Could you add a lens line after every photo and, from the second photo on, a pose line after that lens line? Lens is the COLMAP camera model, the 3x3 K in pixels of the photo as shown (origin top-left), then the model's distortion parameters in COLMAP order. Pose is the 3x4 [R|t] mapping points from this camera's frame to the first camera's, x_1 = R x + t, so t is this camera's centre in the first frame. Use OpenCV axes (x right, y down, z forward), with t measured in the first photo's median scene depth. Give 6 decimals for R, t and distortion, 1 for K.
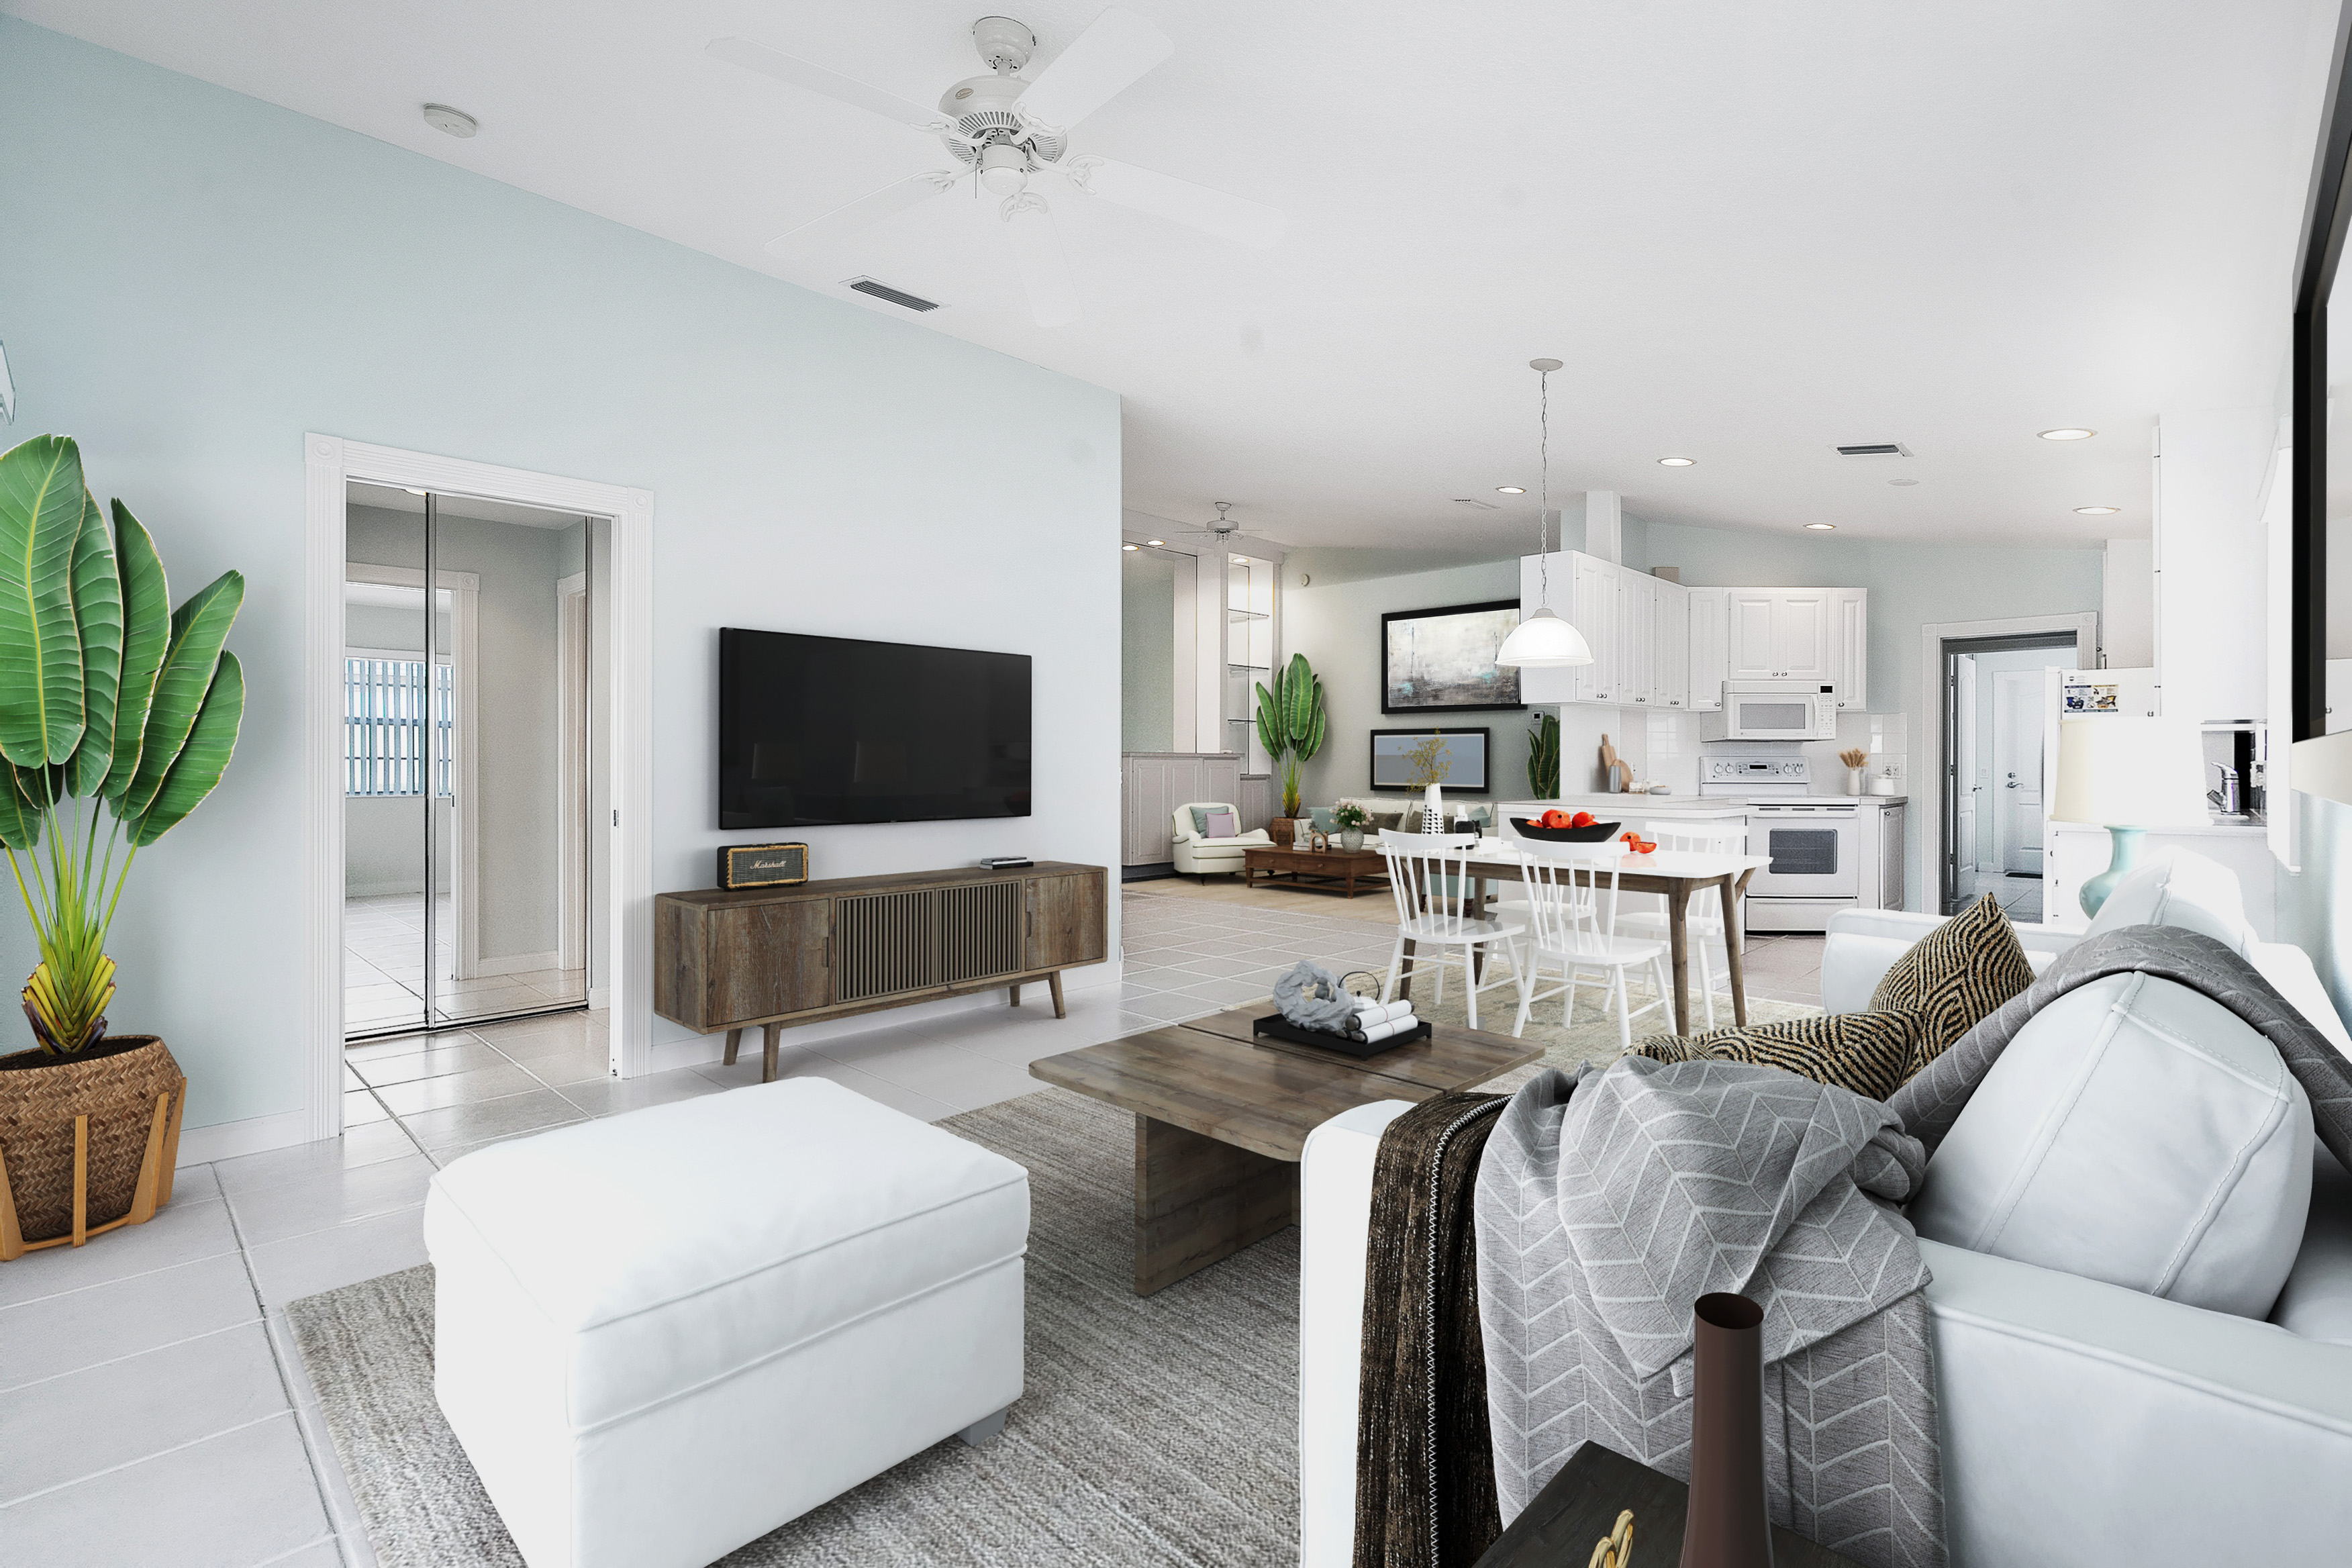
lens RADIAL K [[1065.8, 0, 1183.1], [0, 1065.8, 770.2], [0, 0, 1]] dist [0.001987, 0.000484]
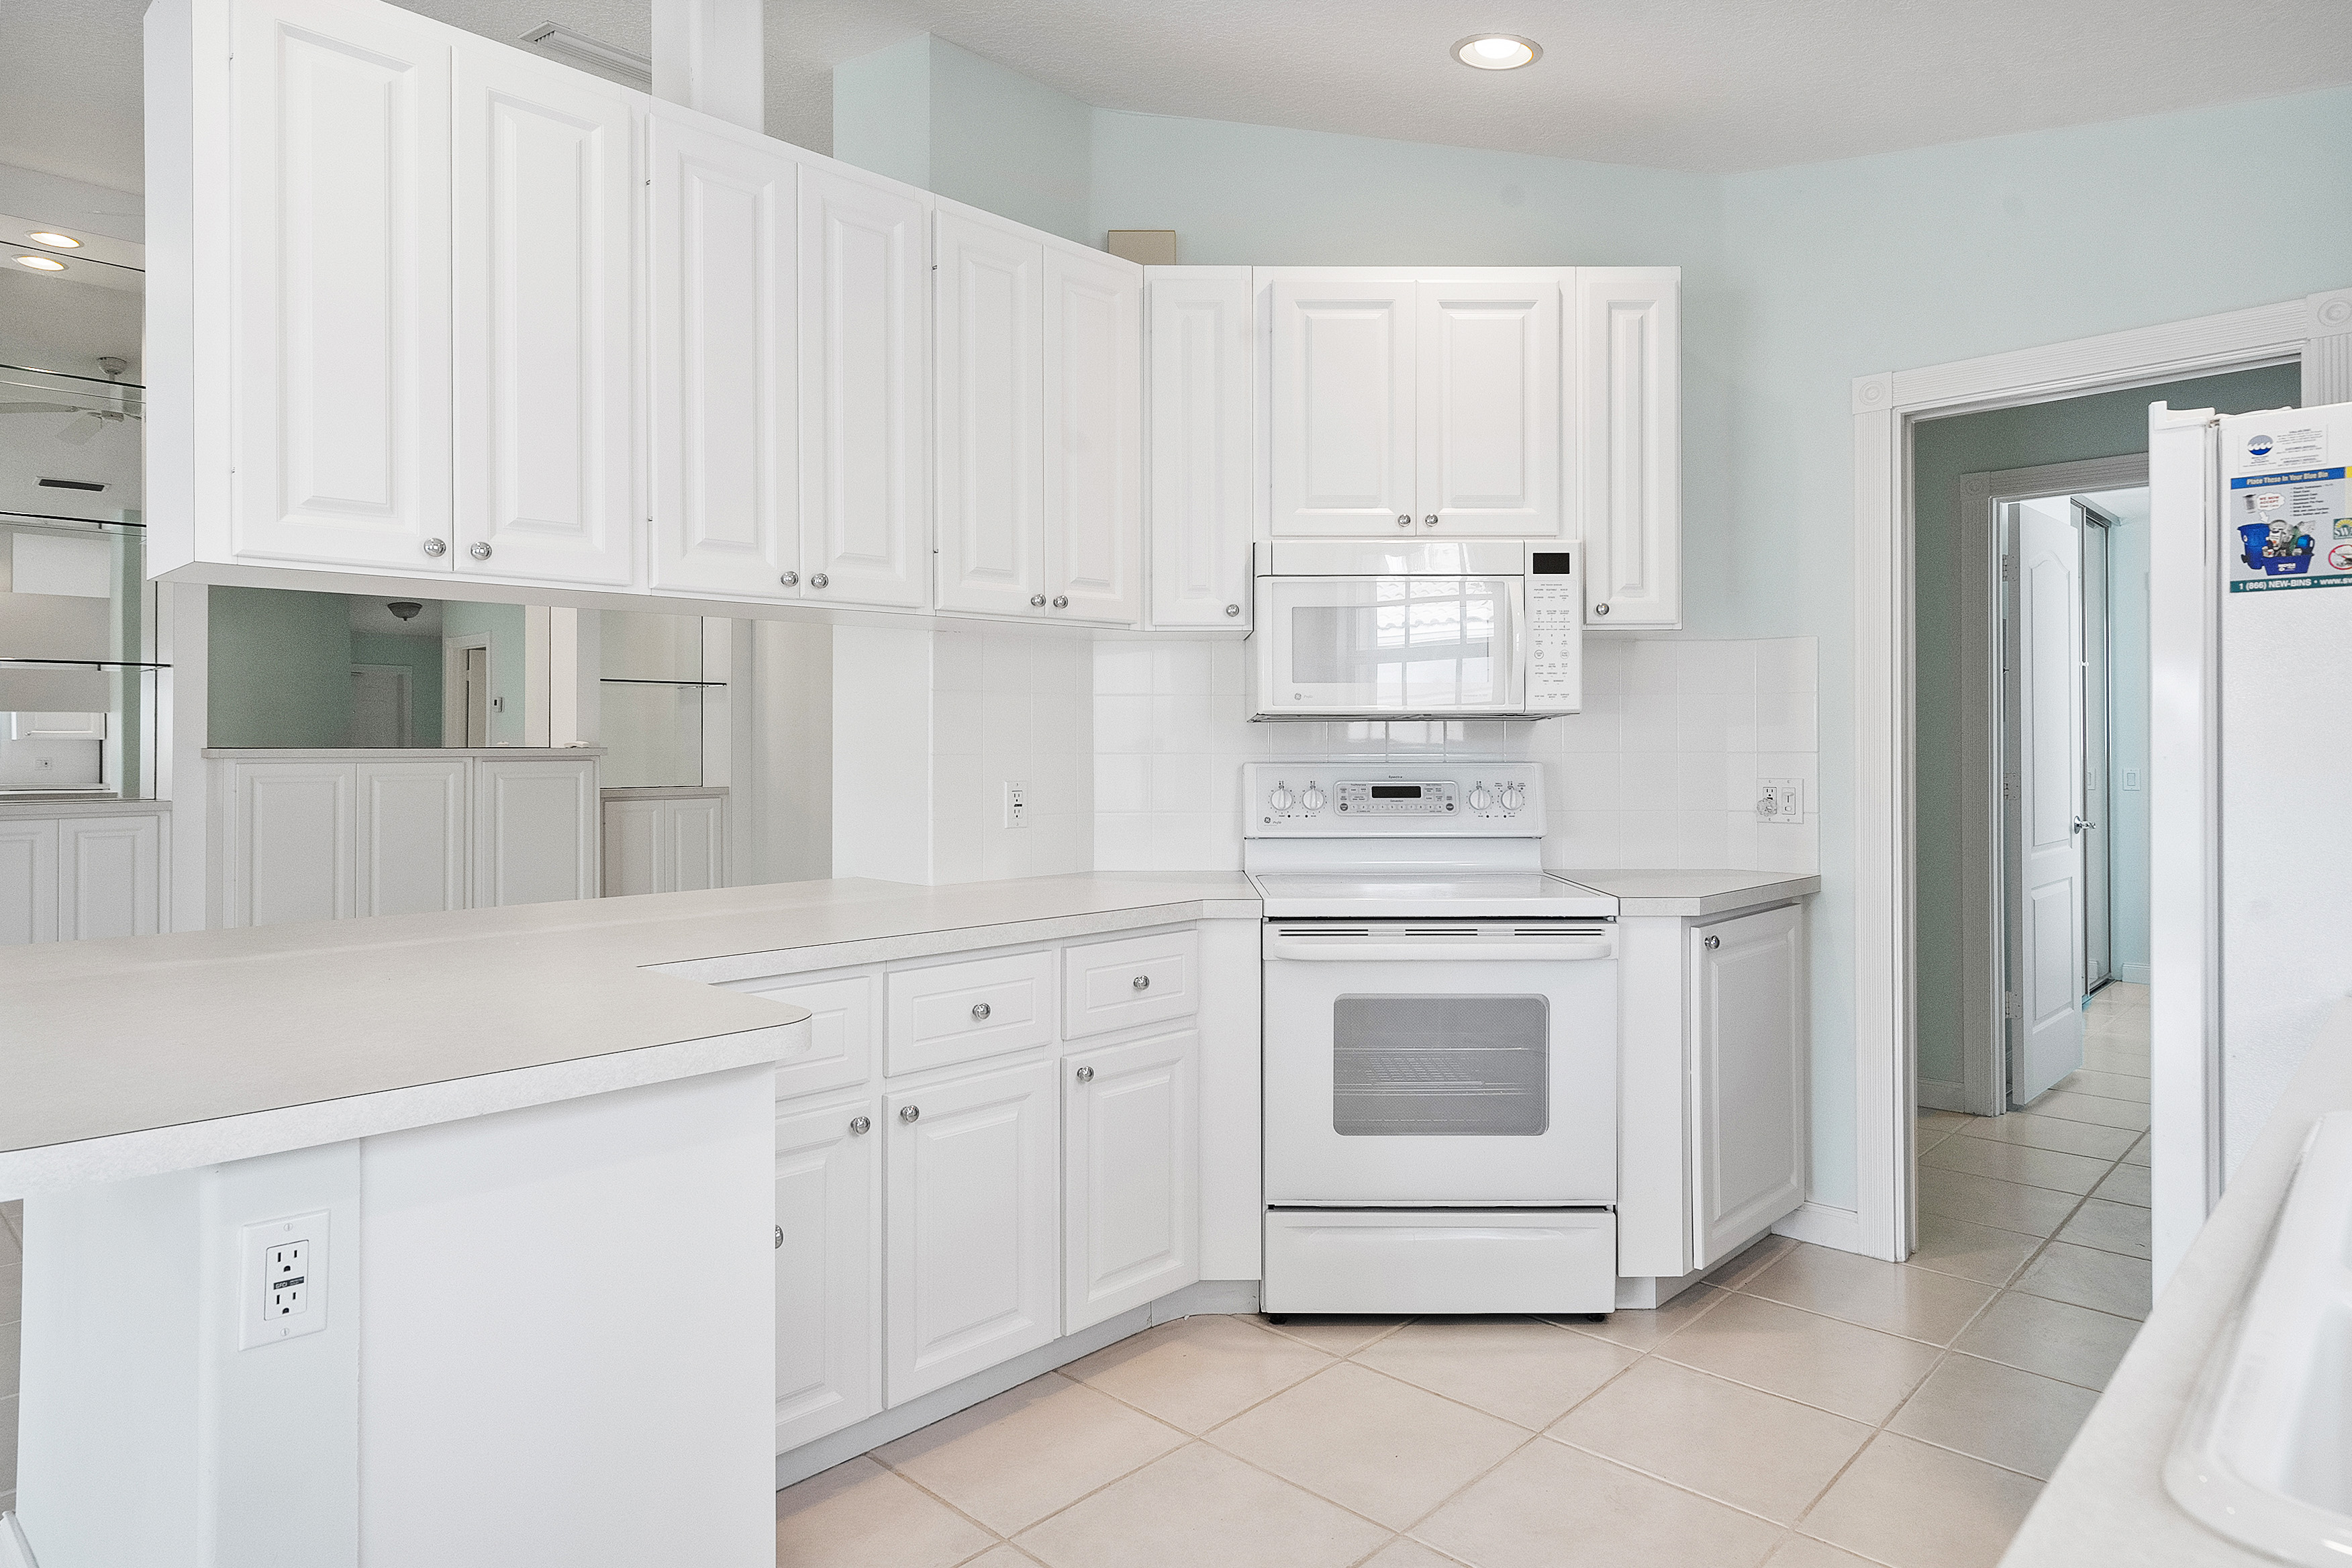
lens RADIAL K [[1355.4, 0, 1175.4], [0, 1355.4, 750.8], [0, 0, 1]] dist [0.001872, 0.000576]
pose [[0.999857, -0.006691, -0.015510, 0.500677], [0.006588, 0.999956, -0.006646, -0.015238], [0.015554, 0.006543, 0.999858, 0.584522]]
